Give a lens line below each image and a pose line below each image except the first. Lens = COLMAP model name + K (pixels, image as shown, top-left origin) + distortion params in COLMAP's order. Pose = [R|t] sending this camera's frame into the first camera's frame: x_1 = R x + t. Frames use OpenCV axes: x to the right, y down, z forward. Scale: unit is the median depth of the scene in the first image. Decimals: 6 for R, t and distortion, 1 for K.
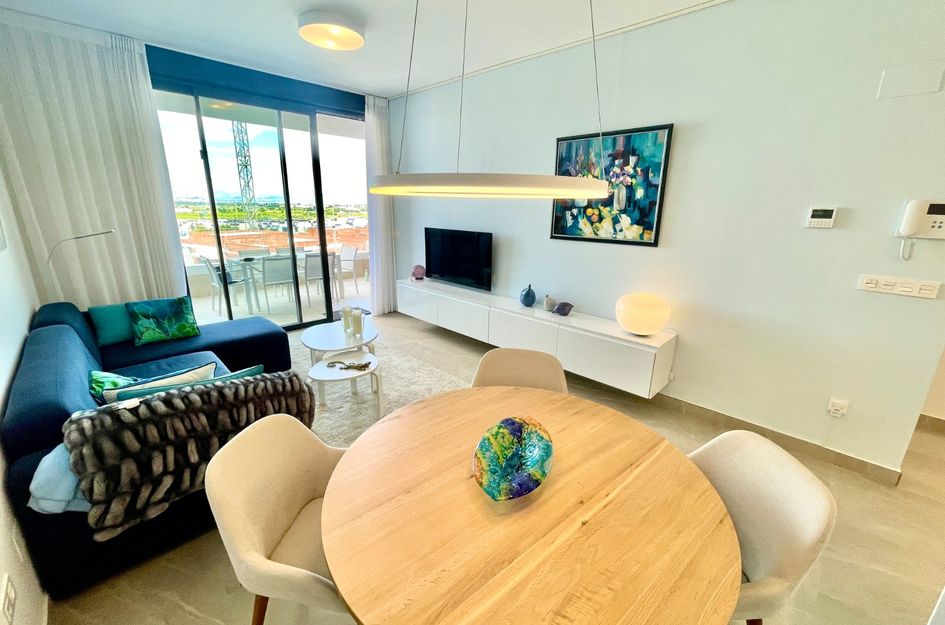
lens RADIAL K [[379.6, 0, 468.1], [0, 379.6, 310.6], [0, 0, 1]] dist [-0.003467, 0.000224]
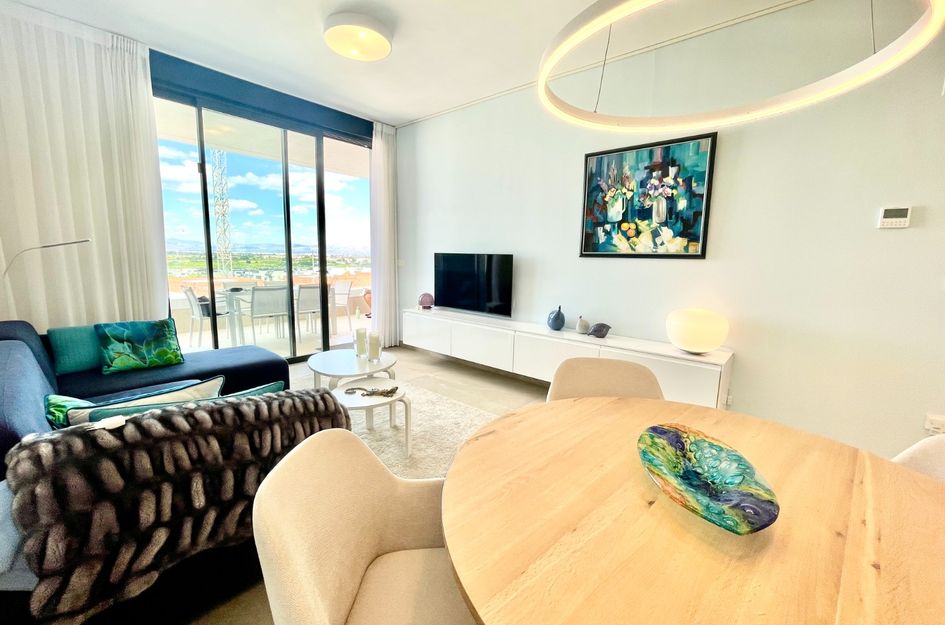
lens RADIAL K [[379.6, 0, 467.3], [0, 379.6, 310.9], [0, 0, 1]] dist [-0.003467, 0.000224]
pose [[0.998019, -0.002896, 0.062854, -0.149976], [0.010975, 0.991639, -0.128575, 0.074646], [-0.061956, 0.129010, 0.989706, 0.127630]]
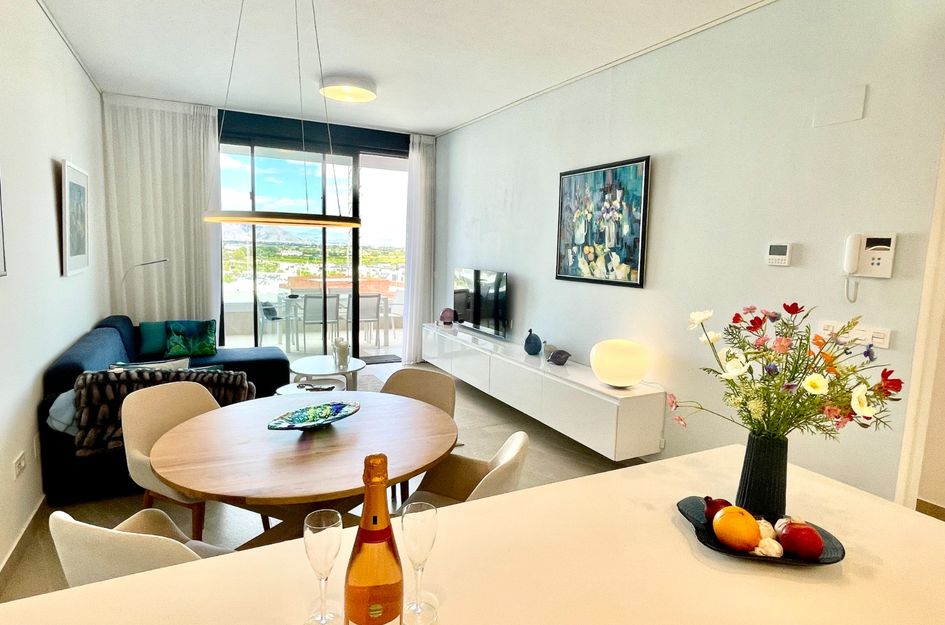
lens RADIAL K [[526.5, 0, 465.6], [0, 526.5, 310.9], [0, 0, 1]] dist [-0.002674, -0.002938]
pose [[0.950848, 0.049347, -0.305702, 0.491243], [-0.096978, 0.985013, -0.142638, 0.098815], [0.294082, 0.165273, 0.941382, -0.262158]]
